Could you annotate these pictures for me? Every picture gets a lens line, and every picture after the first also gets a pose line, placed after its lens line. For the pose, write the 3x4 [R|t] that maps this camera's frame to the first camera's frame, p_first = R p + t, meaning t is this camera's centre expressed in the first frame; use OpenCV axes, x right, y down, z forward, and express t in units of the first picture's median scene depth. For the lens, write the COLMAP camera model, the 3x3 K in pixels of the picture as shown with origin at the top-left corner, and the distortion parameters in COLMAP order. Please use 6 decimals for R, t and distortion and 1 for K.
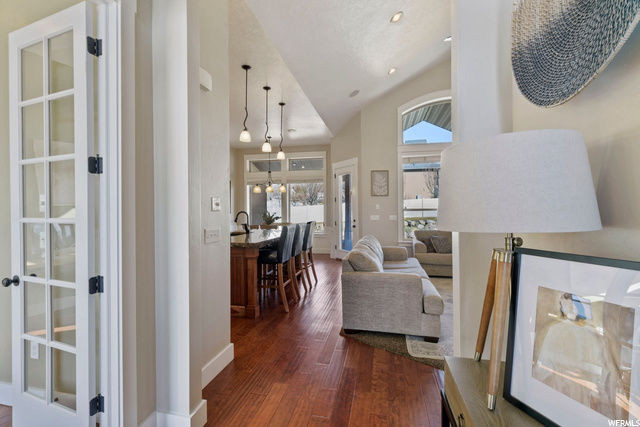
lens RADIAL K [[281.9, 0, 318.1], [0, 281.9, 212.2], [0, 0, 1]] dist [0.001075, 0.000033]
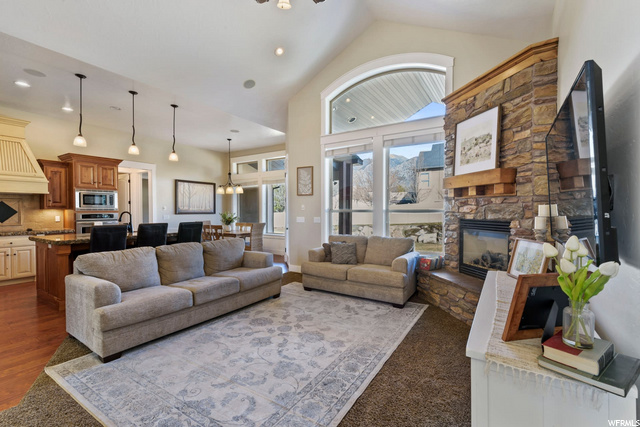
lens RADIAL K [[283.6, 0, 319.9], [0, 283.6, 213.8], [0, 0, 1]] dist [0.012851, -0.003427]
pose [[0.938102, 0.008137, -0.346263, 0.575962], [-0.007523, 0.999967, 0.003116, -0.001945], [0.346276, -0.000318, 0.938132, 0.171860]]
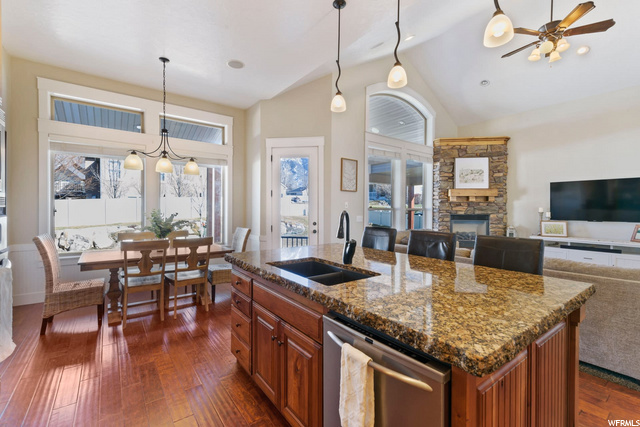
lens RADIAL K [[283.6, 0, 319.5], [0, 283.6, 212.1], [0, 0, 1]] dist [0.012851, -0.003427]
pose [[0.647228, -0.001756, 0.762294, -0.440887], [0.000114, 0.999998, 0.002206, -0.001379], [-0.762296, -0.001341, 0.647227, 0.547386]]
